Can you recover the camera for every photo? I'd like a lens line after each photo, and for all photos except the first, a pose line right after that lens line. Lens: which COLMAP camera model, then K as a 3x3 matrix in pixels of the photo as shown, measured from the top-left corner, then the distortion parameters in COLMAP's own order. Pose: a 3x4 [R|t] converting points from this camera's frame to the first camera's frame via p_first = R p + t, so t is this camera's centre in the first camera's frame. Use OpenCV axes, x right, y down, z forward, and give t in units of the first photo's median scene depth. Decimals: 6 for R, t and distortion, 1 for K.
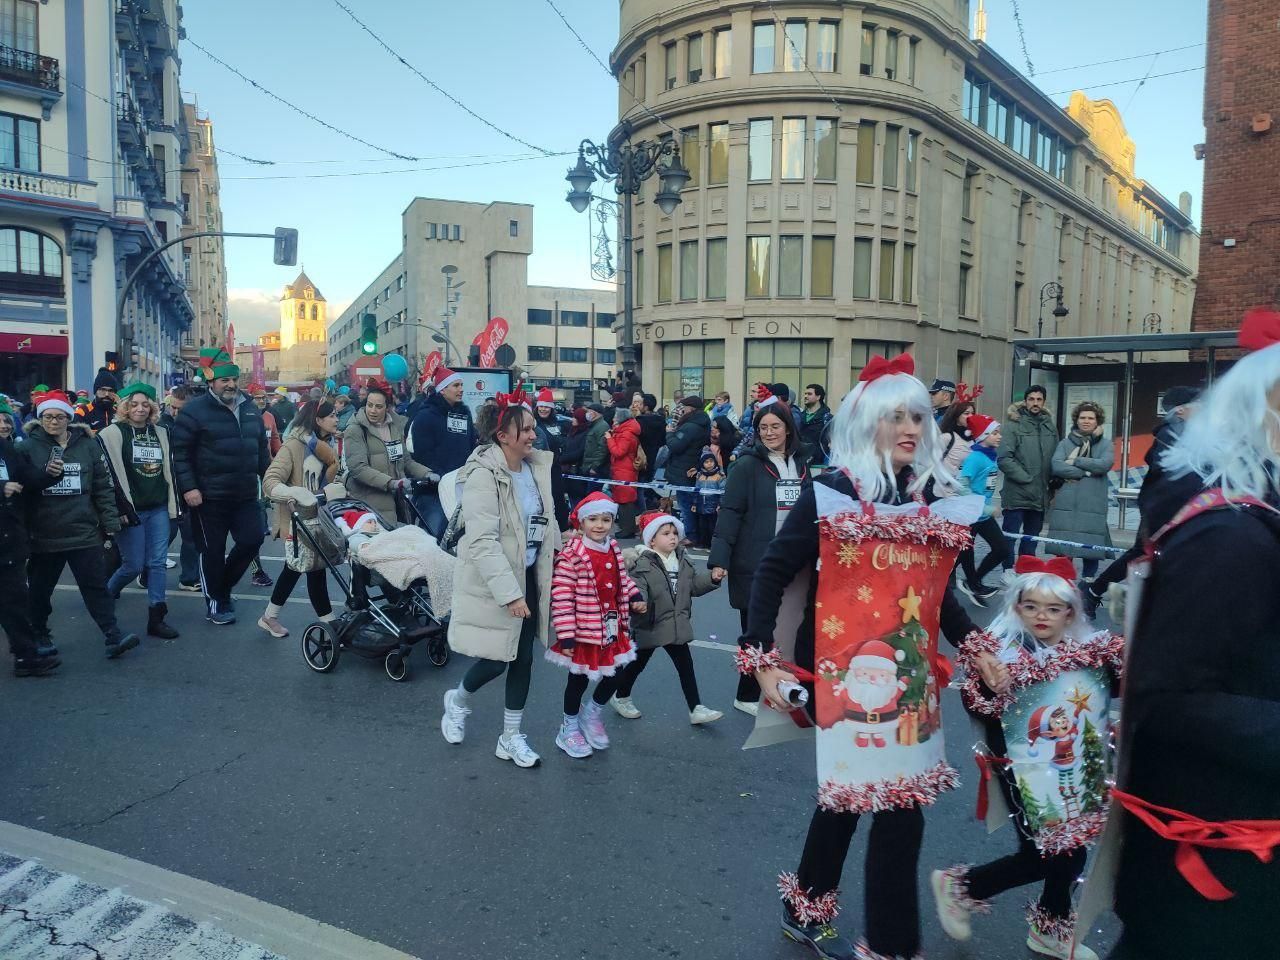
lens RADIAL K [[947.6, 0, 641.4], [0, 947.6, 461.9], [0, 0, 1]] dist [0.062960, -0.056382]
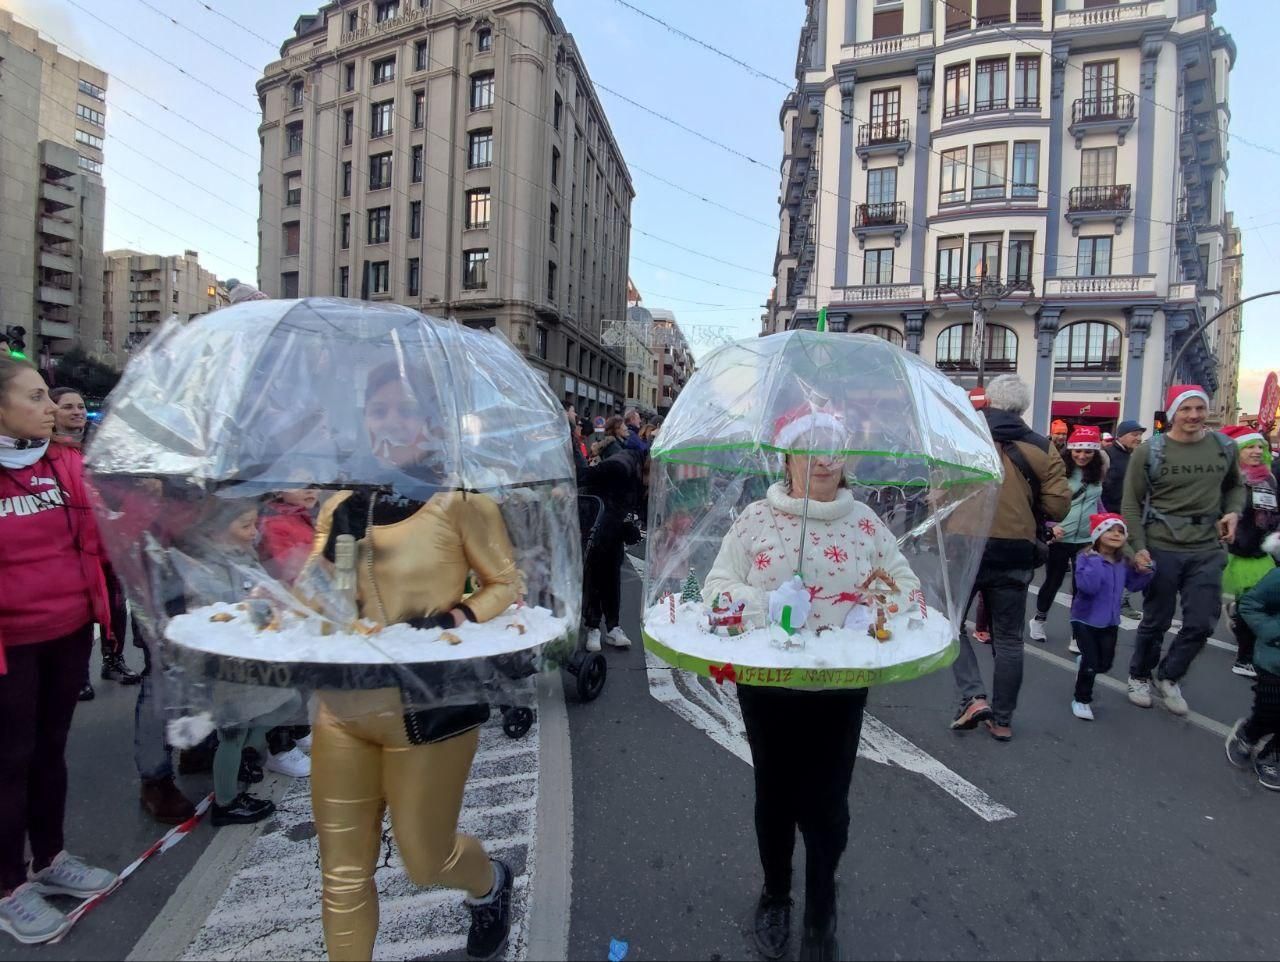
lens RADIAL K [[618.3, 0, 645.8], [0, 618.3, 483.9], [0, 0, 1]] dist [-0.046180, -0.001112]
pose [[0.380909, 0.065136, -0.922315, -0.095150], [-0.080749, 0.996048, 0.036994, -0.002622], [0.921080, 0.060385, 0.384663, 0.125229]]
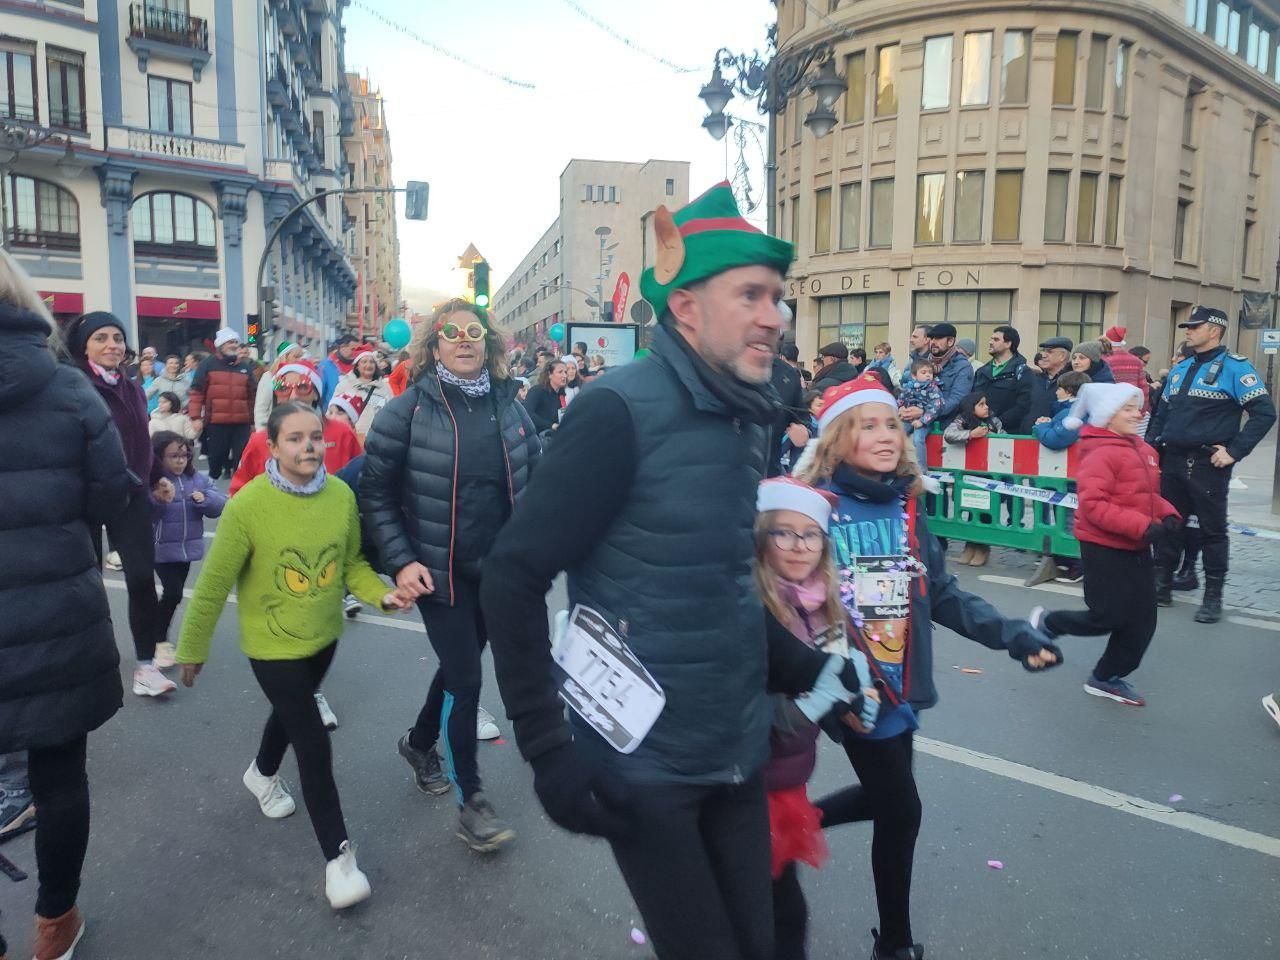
lens RADIAL K [[941.5, 0, 637.8], [0, 941.5, 475.1], [0, 0, 1]] dist [0.049562, -0.041828]
pose [[0.985061, 0.016479, -0.171417, 0.010138], [-0.007998, 0.998715, 0.050049, -0.000035], [0.172022, -0.047930, 0.983926, 0.075289]]
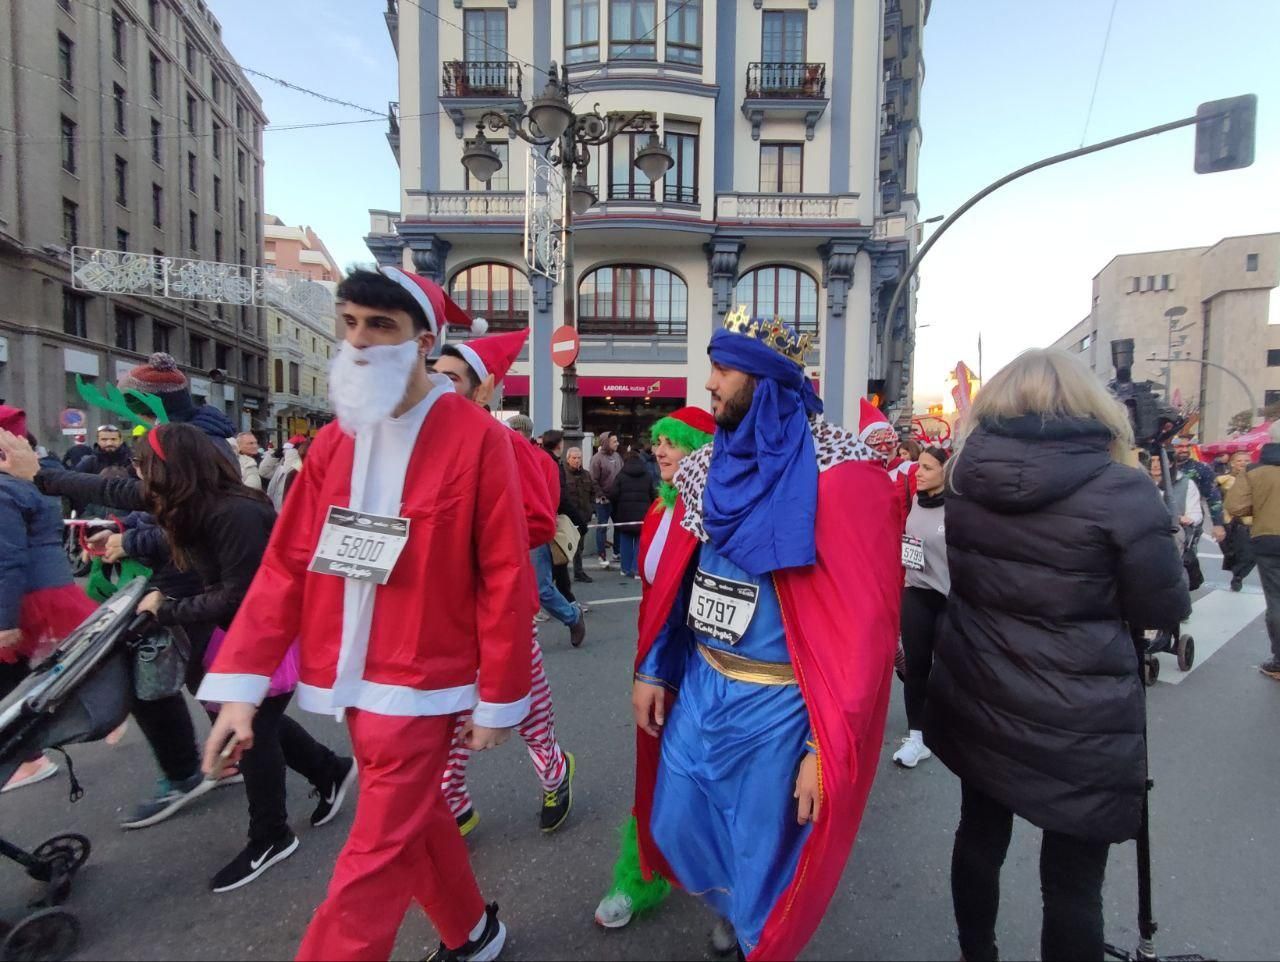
lens RADIAL K [[579.6, 0, 642.8], [0, 579.6, 482.8], [0, 0, 1]] dist [0.000345, -0.001252]
pose [[0.684308, 0.035650, -0.728321, -0.286841], [-0.044528, 0.998983, 0.007060, -0.027695], [0.727832, 0.027599, 0.685199, 0.472274]]
